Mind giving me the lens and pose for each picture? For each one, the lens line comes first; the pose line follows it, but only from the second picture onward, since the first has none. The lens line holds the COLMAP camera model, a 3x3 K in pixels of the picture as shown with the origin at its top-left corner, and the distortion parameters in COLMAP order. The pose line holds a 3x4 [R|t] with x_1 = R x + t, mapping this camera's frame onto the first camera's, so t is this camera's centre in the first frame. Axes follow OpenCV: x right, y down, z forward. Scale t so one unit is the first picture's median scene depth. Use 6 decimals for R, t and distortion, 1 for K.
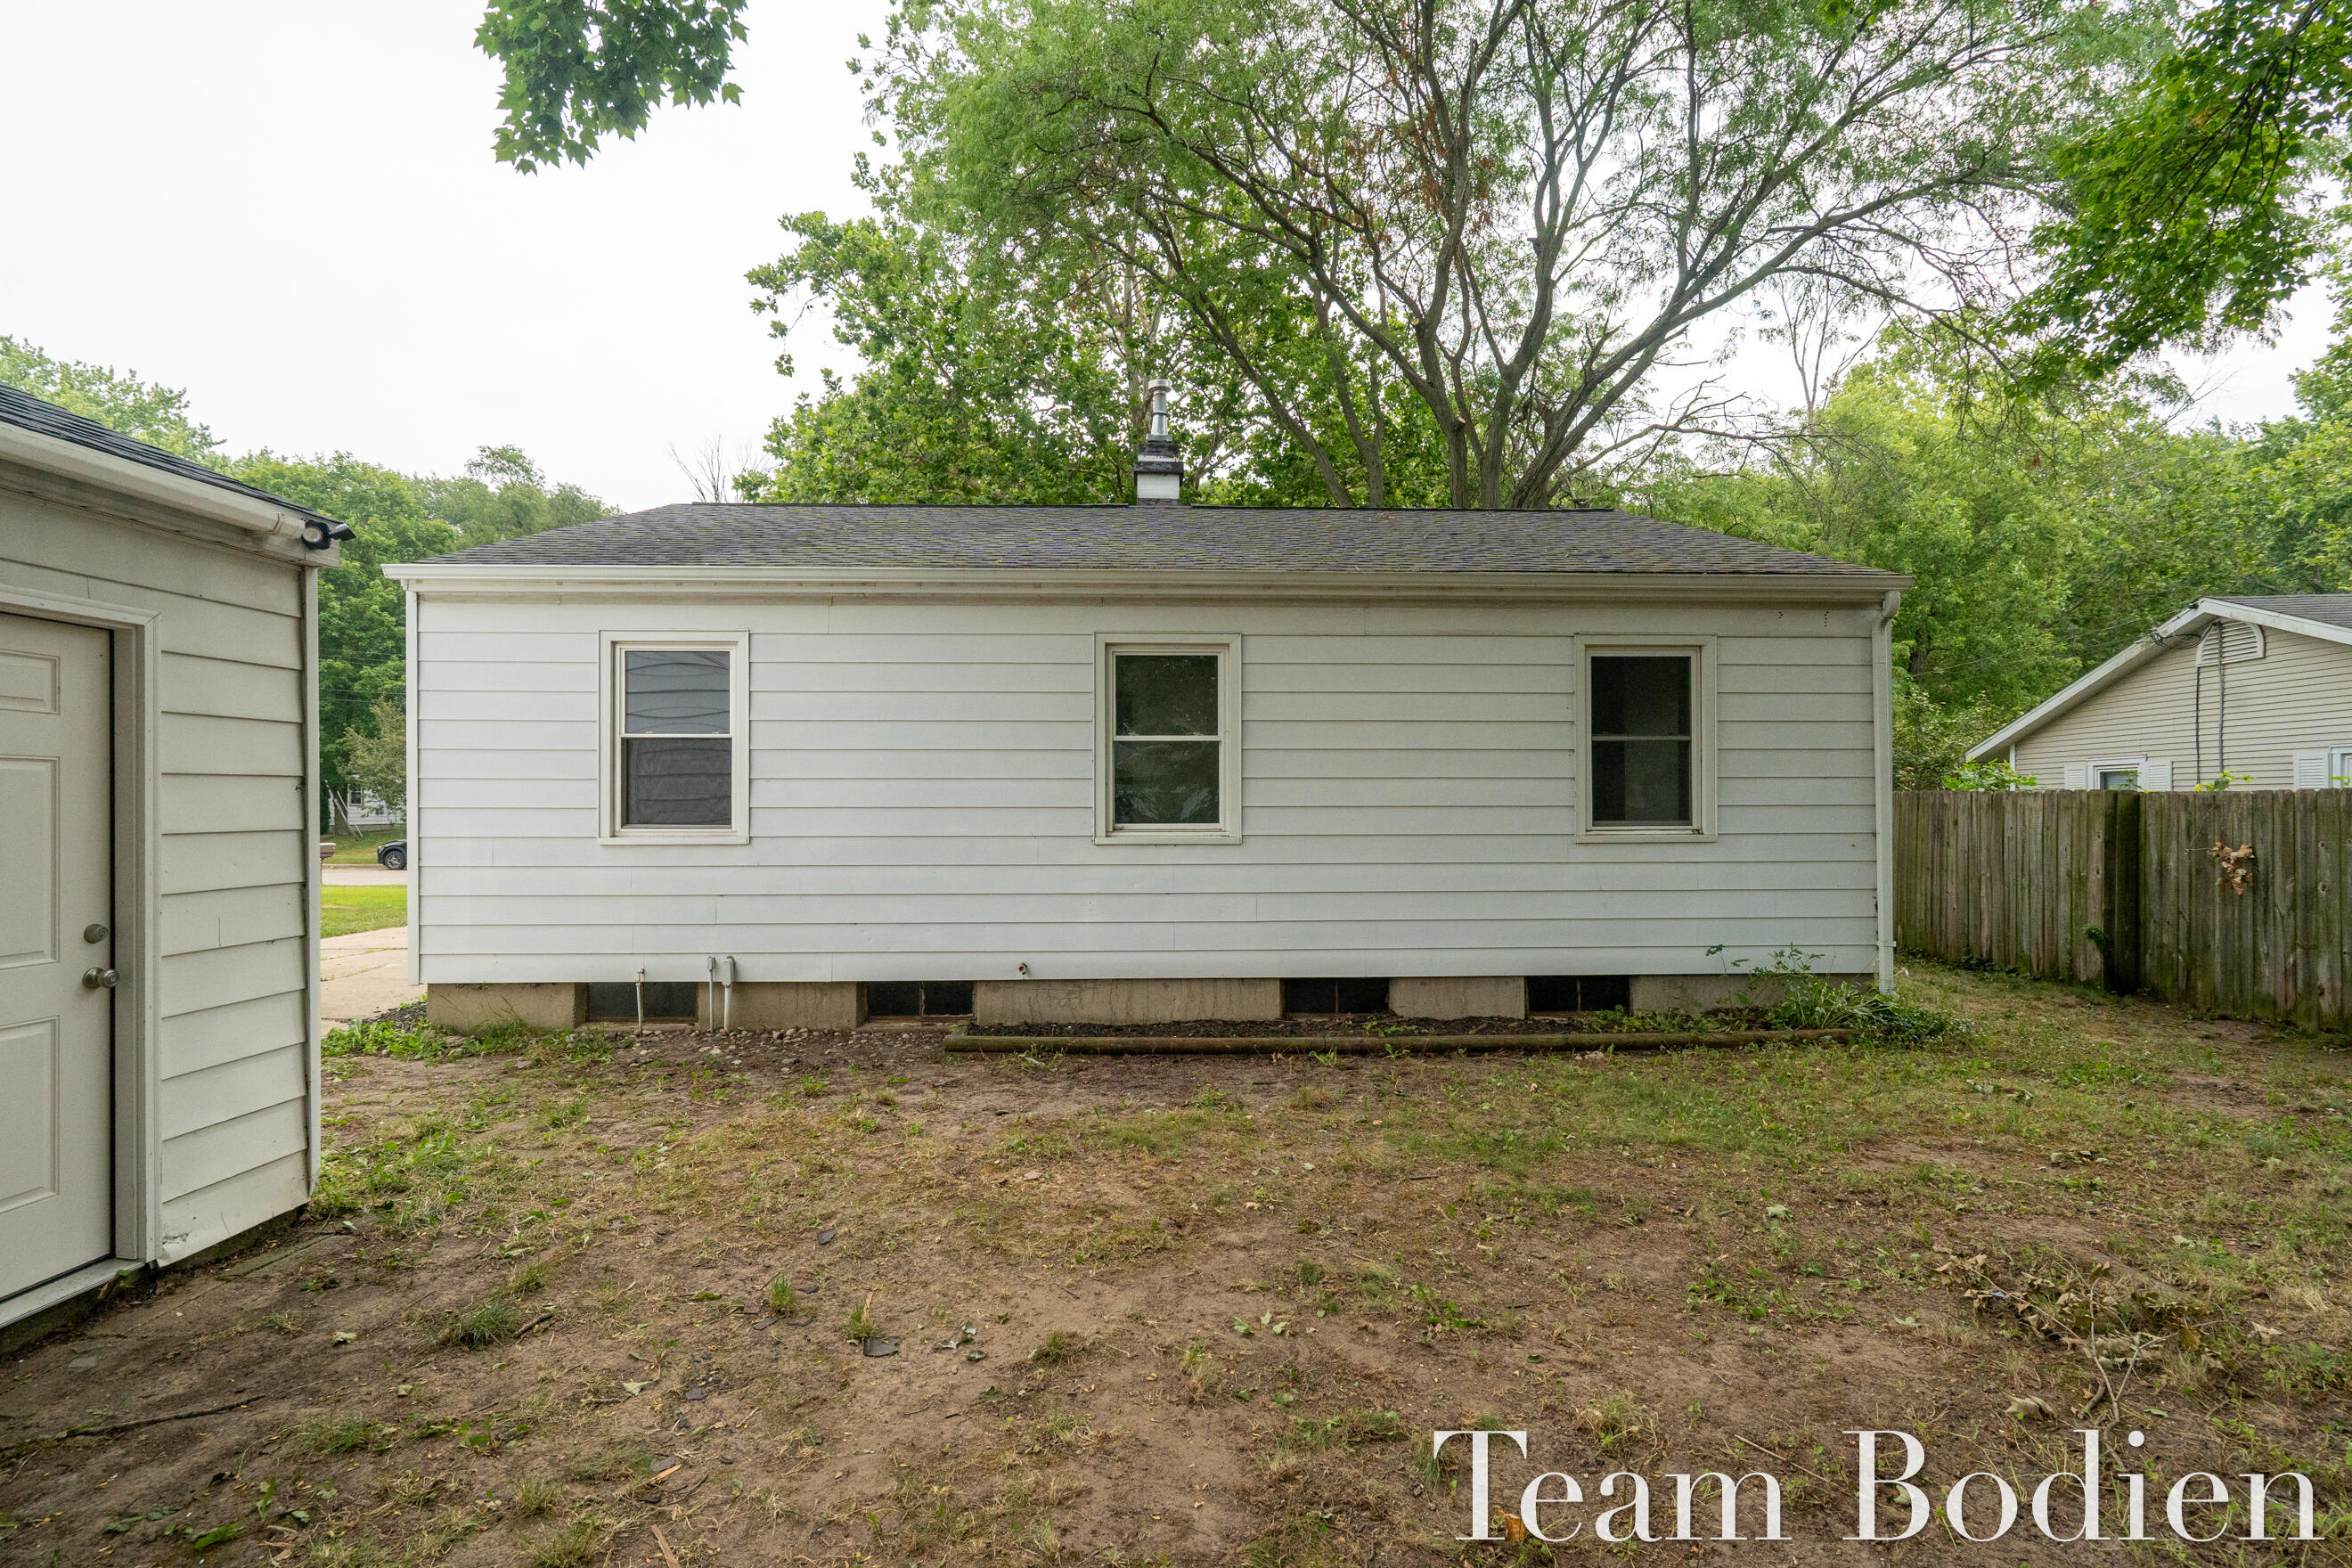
lens RADIAL K [[1100.9, 0, 1173.8], [0, 1100.9, 799.2], [0, 0, 1]] dist [-0.001234, 0.000112]
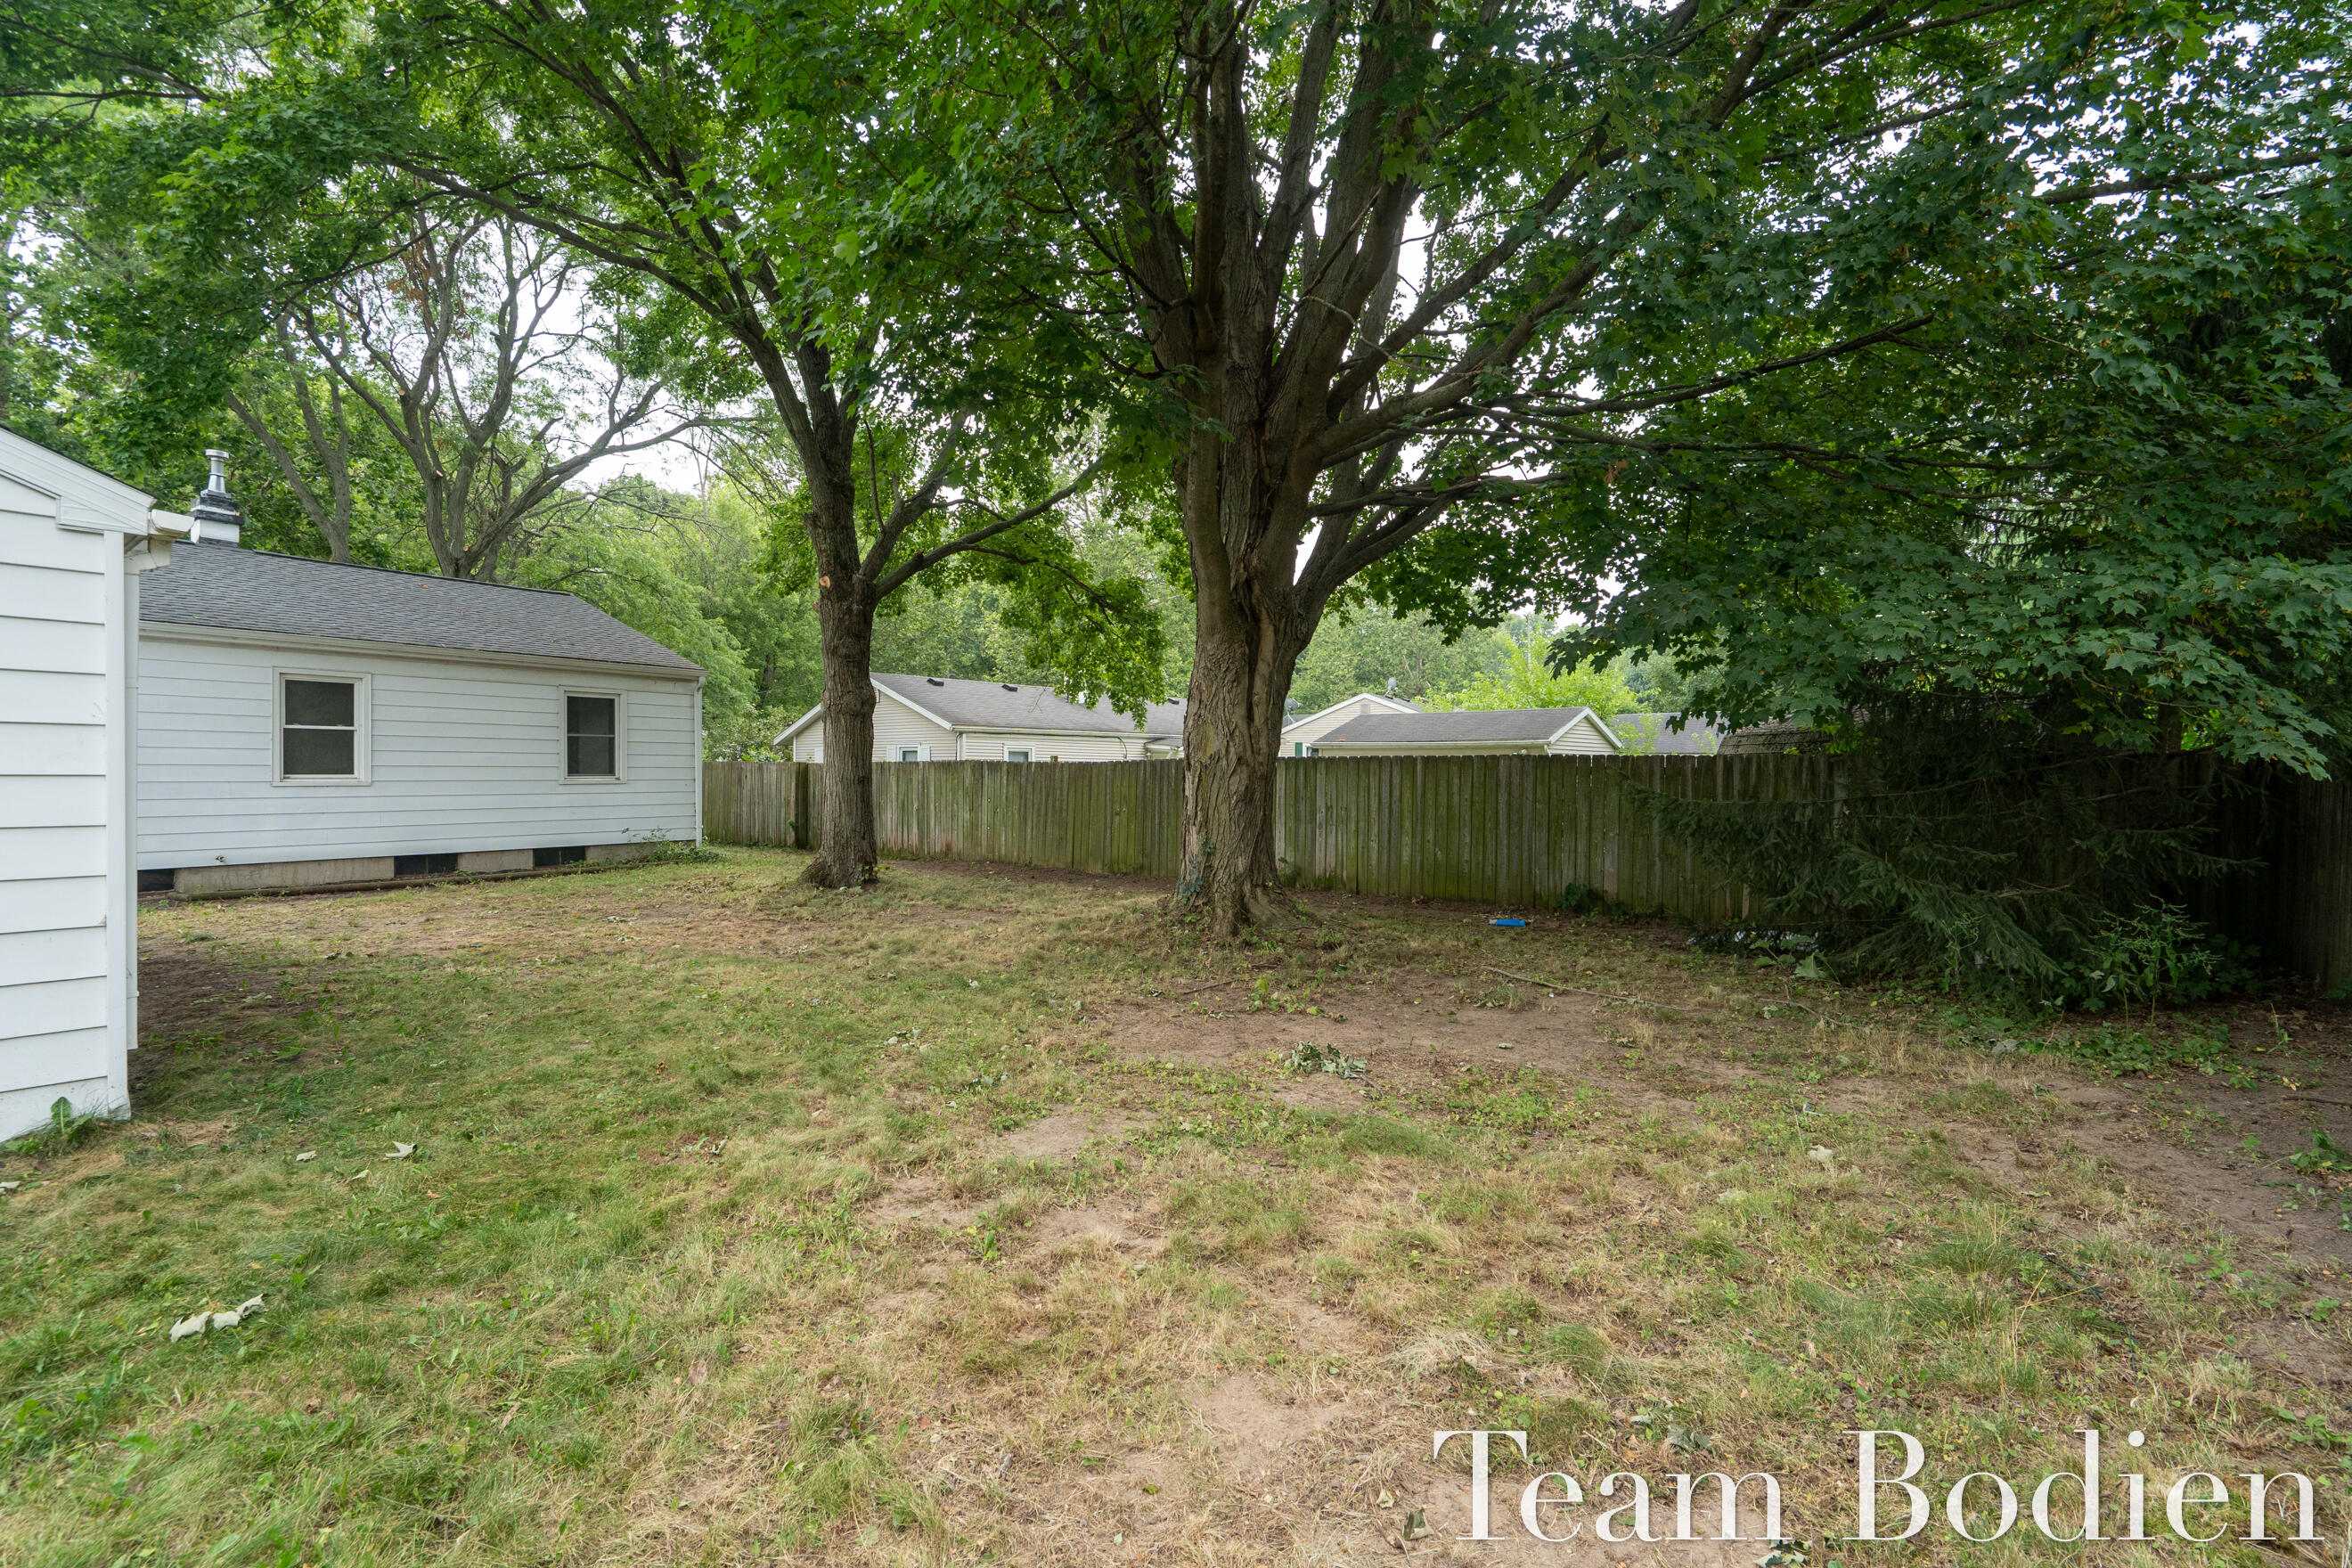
lens RADIAL K [[1056.3, 0, 1161.5], [0, 1056.3, 773.3], [0, 0, 1]] dist [0.000633, 0.000261]
pose [[0.607329, 0.002295, 0.794447, -0.543583], [-0.009291, 0.999948, 0.004214, -0.000390], [-0.794396, -0.009940, 0.607319, -1.149389]]
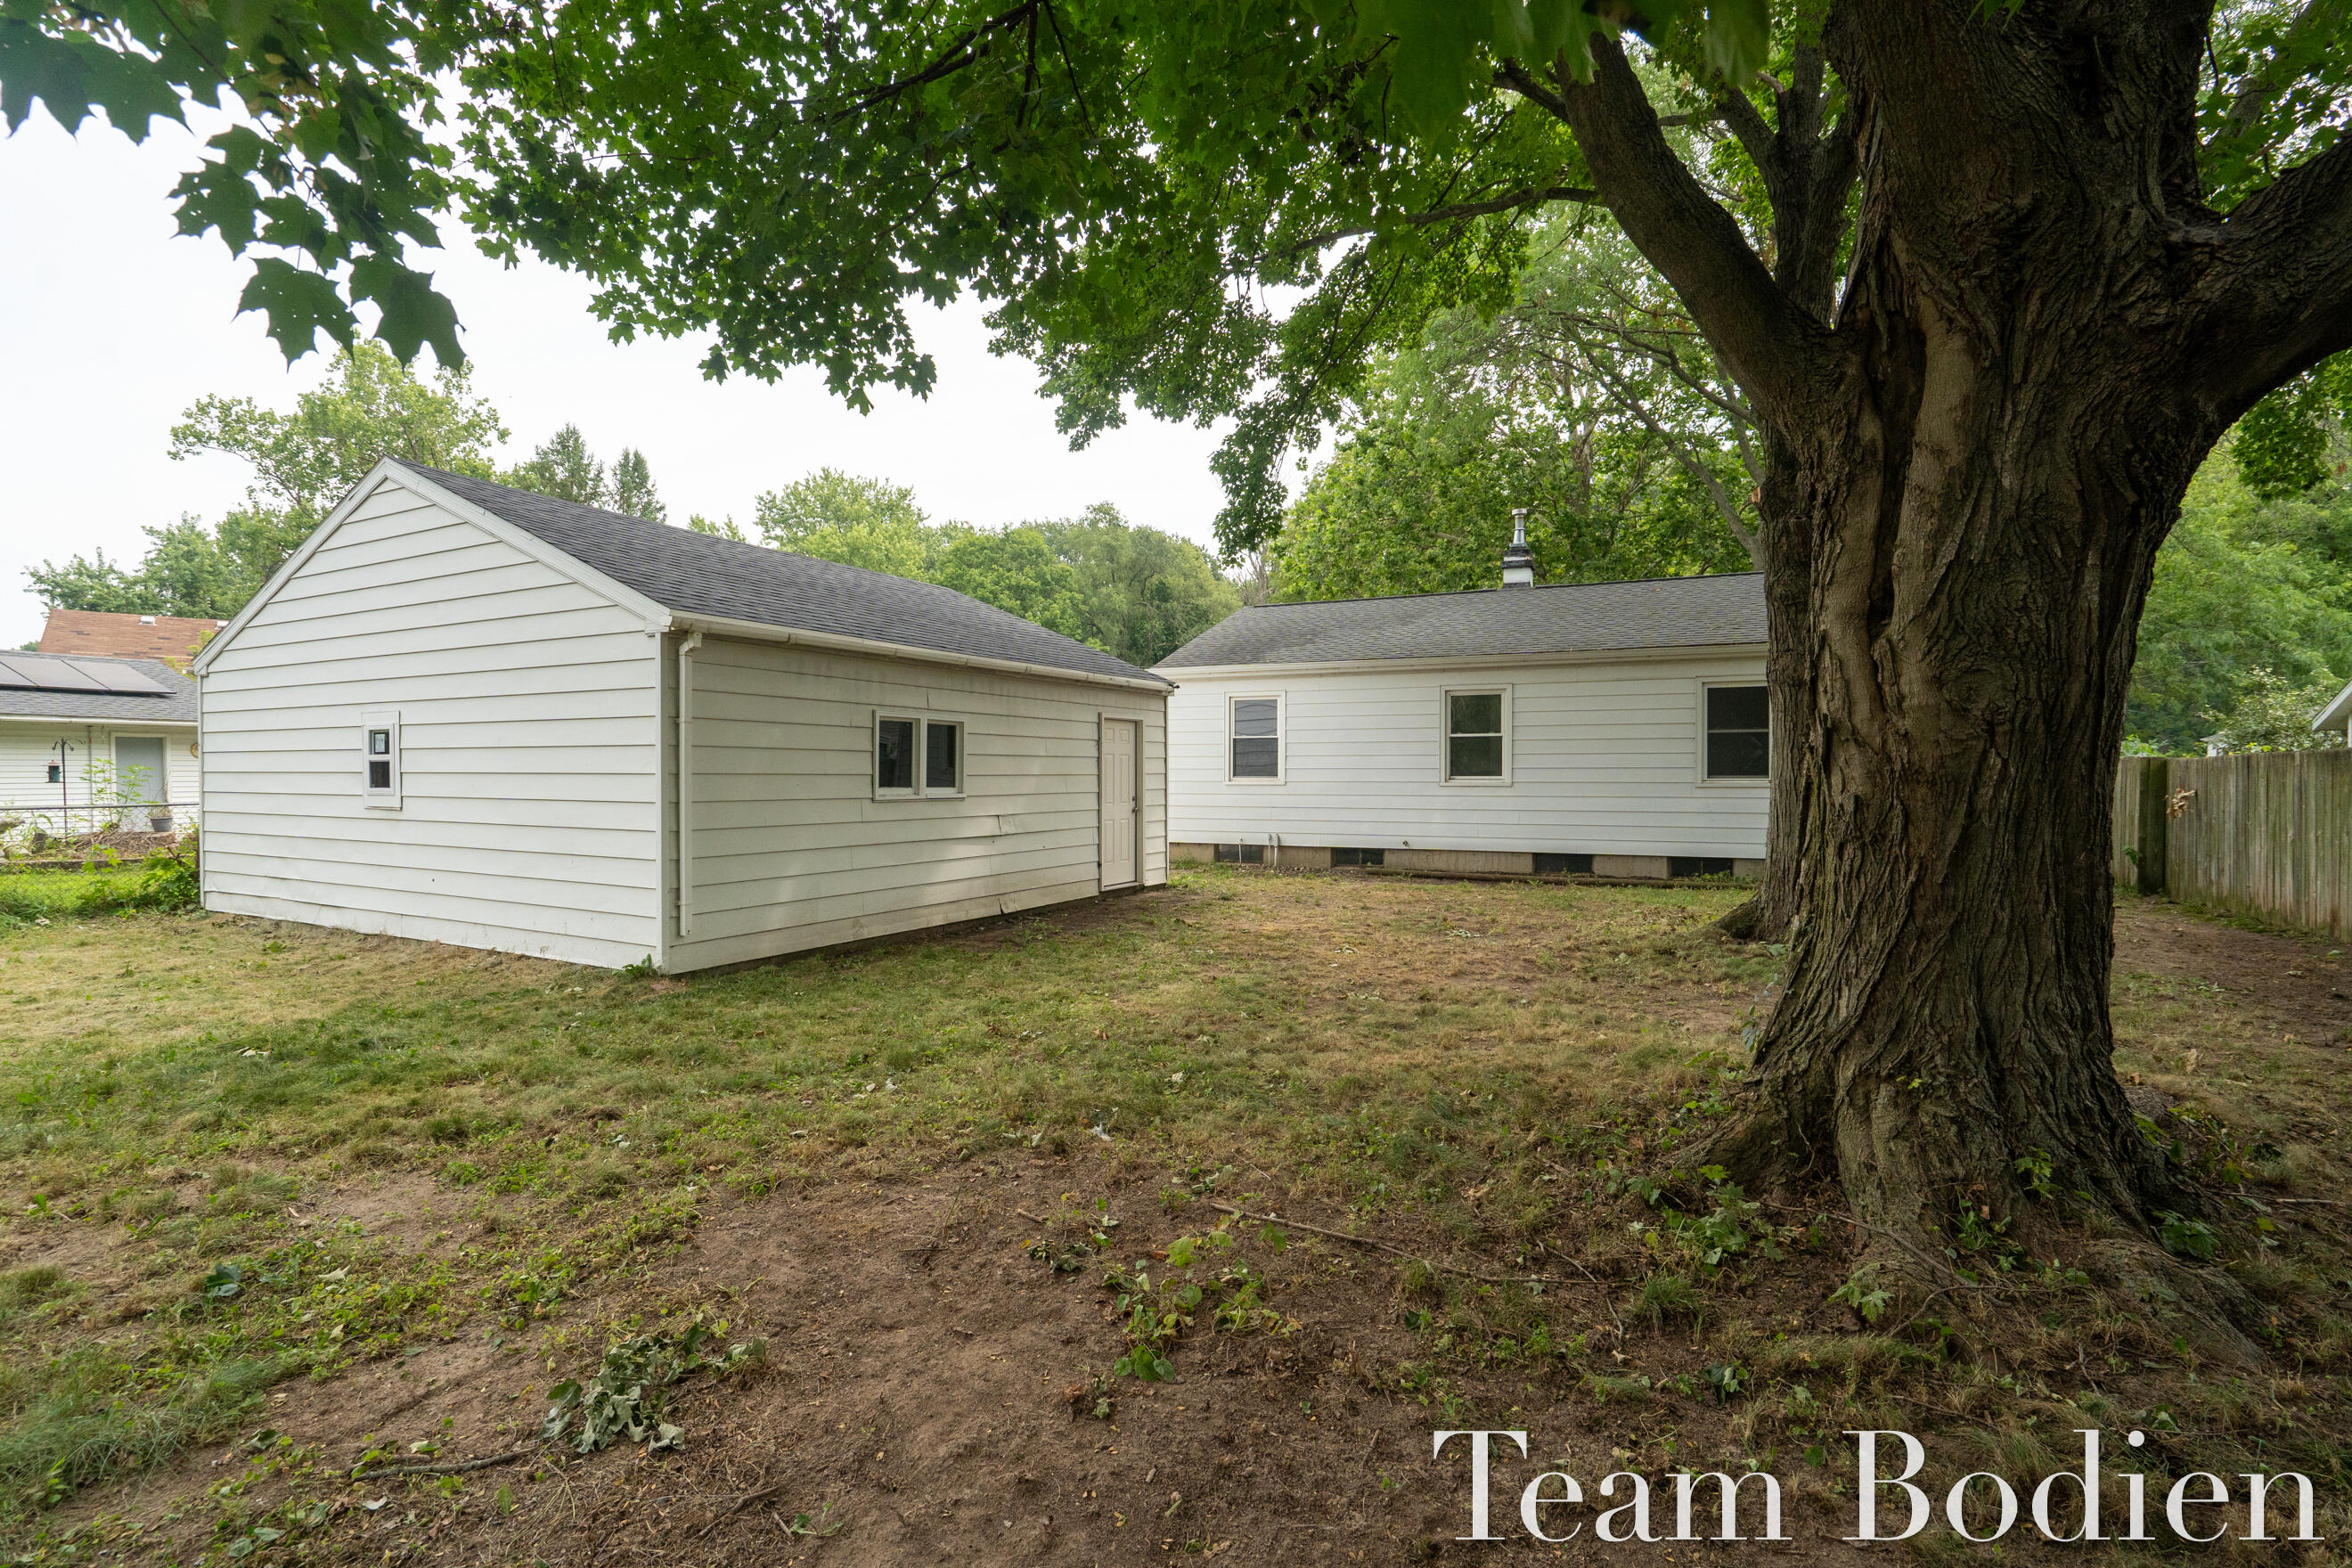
lens RADIAL K [[1056.3, 0, 1161.5], [0, 1056.3, 773.3], [0, 0, 1]] dist [0.000633, 0.000261]
pose [[0.890103, 0.002929, -0.455750, 0.374396], [-0.000356, 0.999984, 0.005731, 0.005494], [0.455760, -0.004939, 0.890089, -1.040788]]
